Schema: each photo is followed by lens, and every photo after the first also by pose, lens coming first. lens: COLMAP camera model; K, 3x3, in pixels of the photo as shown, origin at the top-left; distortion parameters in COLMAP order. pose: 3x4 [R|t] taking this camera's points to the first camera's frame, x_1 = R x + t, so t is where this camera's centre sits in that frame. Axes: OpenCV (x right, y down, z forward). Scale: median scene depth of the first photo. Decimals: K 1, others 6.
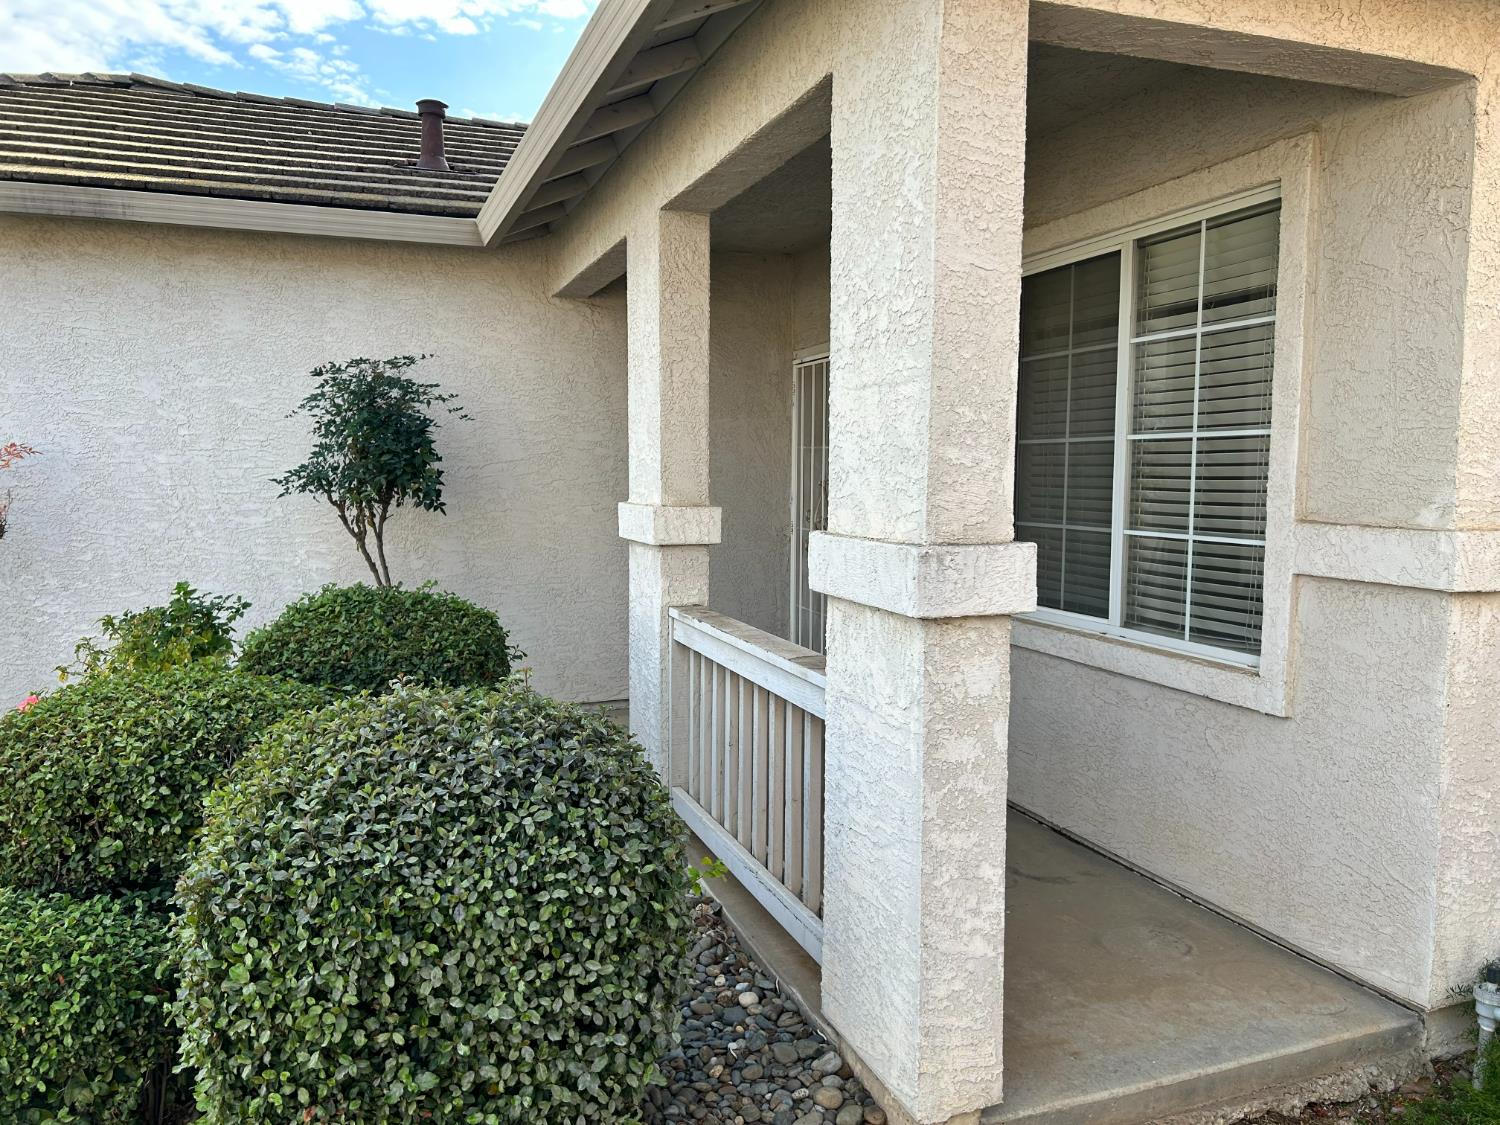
lens RADIAL K [[1122.6, 0, 750.7], [0, 1122.6, 558.3], [0, 0, 1]] dist [0.067854, -0.078378]
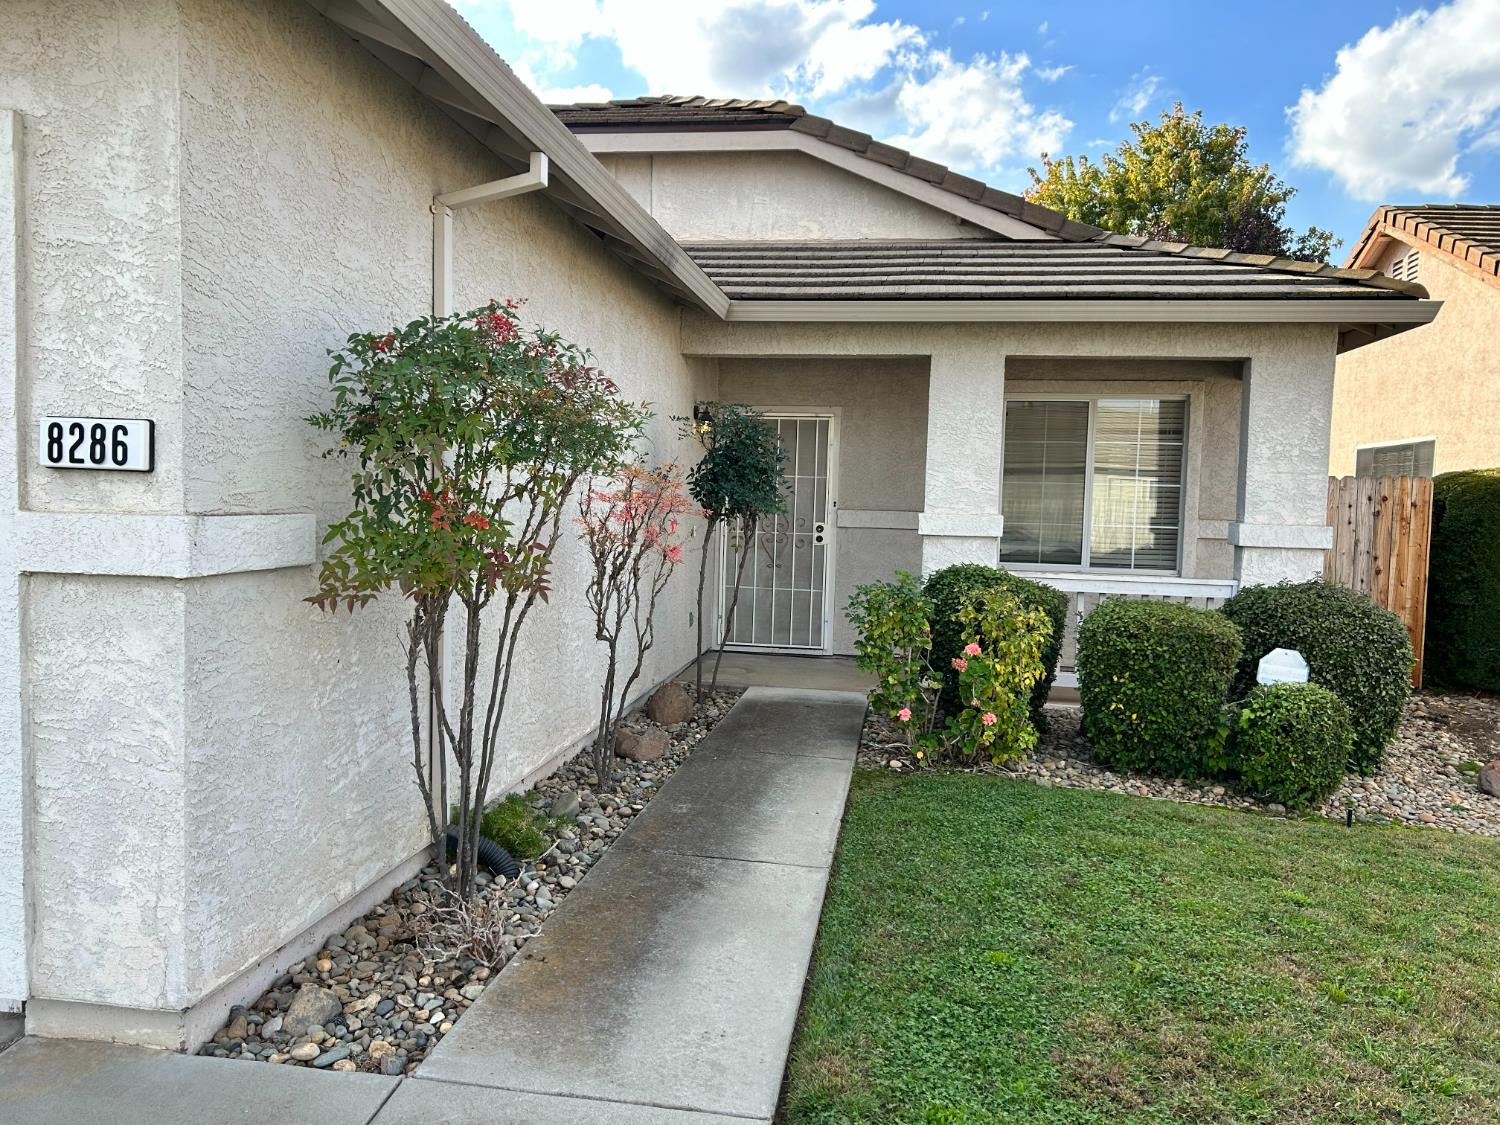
lens RADIAL K [[1122.6, 0, 754.6], [0, 1122.6, 559.5], [0, 0, 1]] dist [0.067854, -0.078378]
pose [[0.479358, -0.038886, 0.876757, -2.399829], [0.044463, 0.998811, 0.019989, -0.037252], [-0.876492, 0.029401, 0.480517, 0.606070]]
